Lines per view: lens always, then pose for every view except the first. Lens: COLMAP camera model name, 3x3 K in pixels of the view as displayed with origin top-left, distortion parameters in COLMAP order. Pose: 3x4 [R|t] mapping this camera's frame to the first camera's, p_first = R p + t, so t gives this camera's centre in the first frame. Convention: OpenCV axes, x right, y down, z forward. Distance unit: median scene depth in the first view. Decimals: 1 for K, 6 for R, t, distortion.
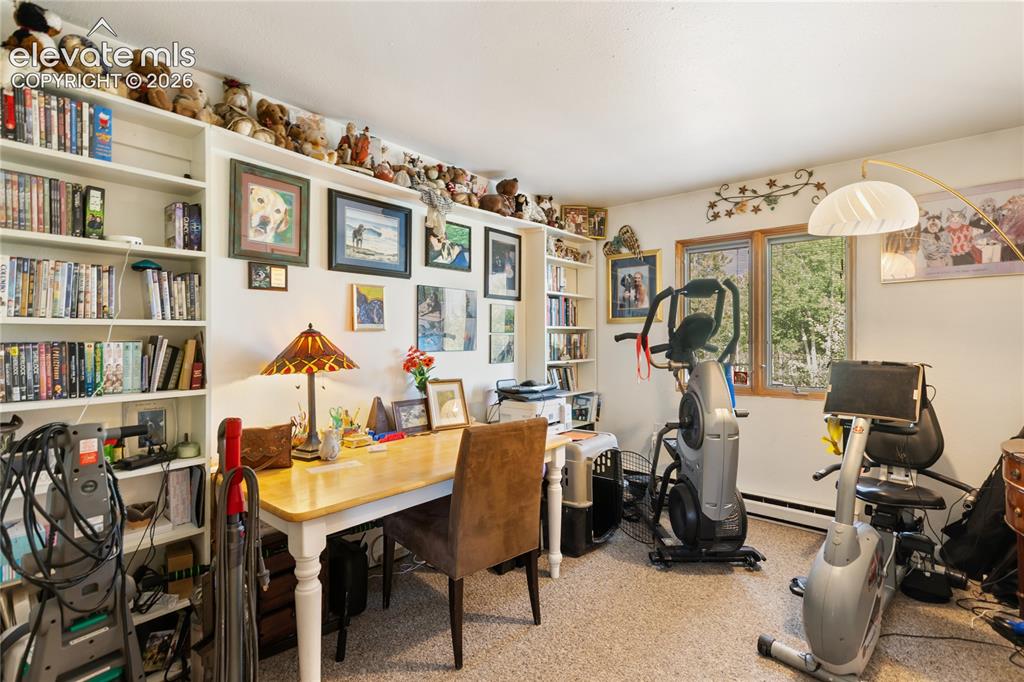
lens RADIAL K [[460.3, 0, 521.0], [0, 460.3, 339.9], [0, 0, 1]] dist [0.001006, 0.000010]
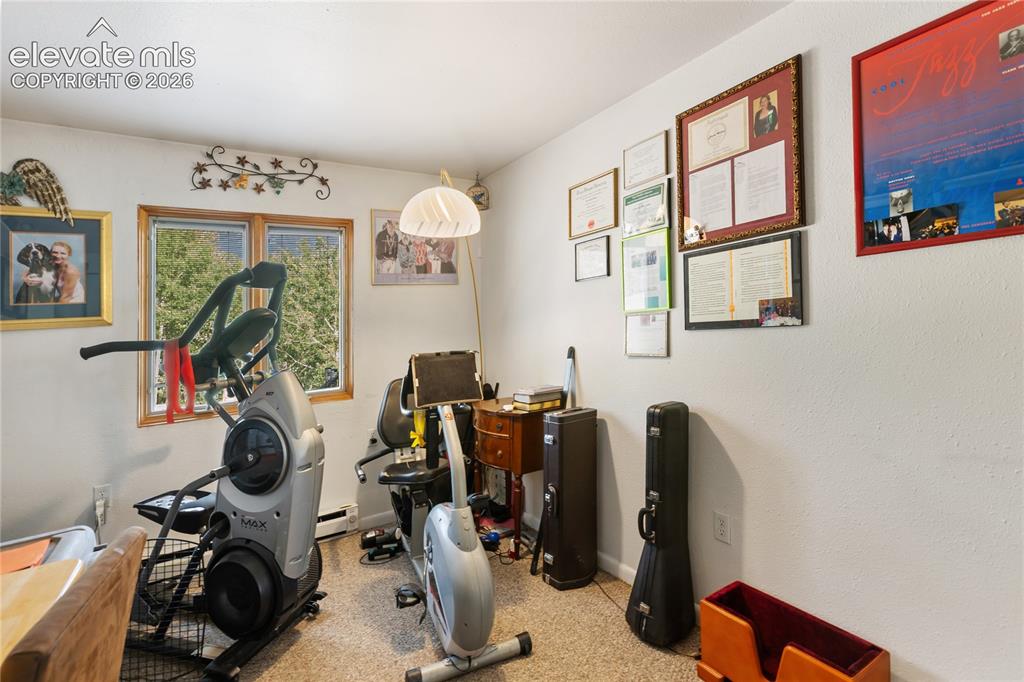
lens RADIAL K [[468.1, 0, 509.0], [0, 468.1, 323.7], [0, 0, 1]] dist [0.000258, 0.000044]
pose [[0.336846, -0.016492, 0.941415, -0.147363], [0.062940, 0.998005, -0.005037, -0.003588], [-0.939454, 0.060950, 0.337212, 0.300227]]
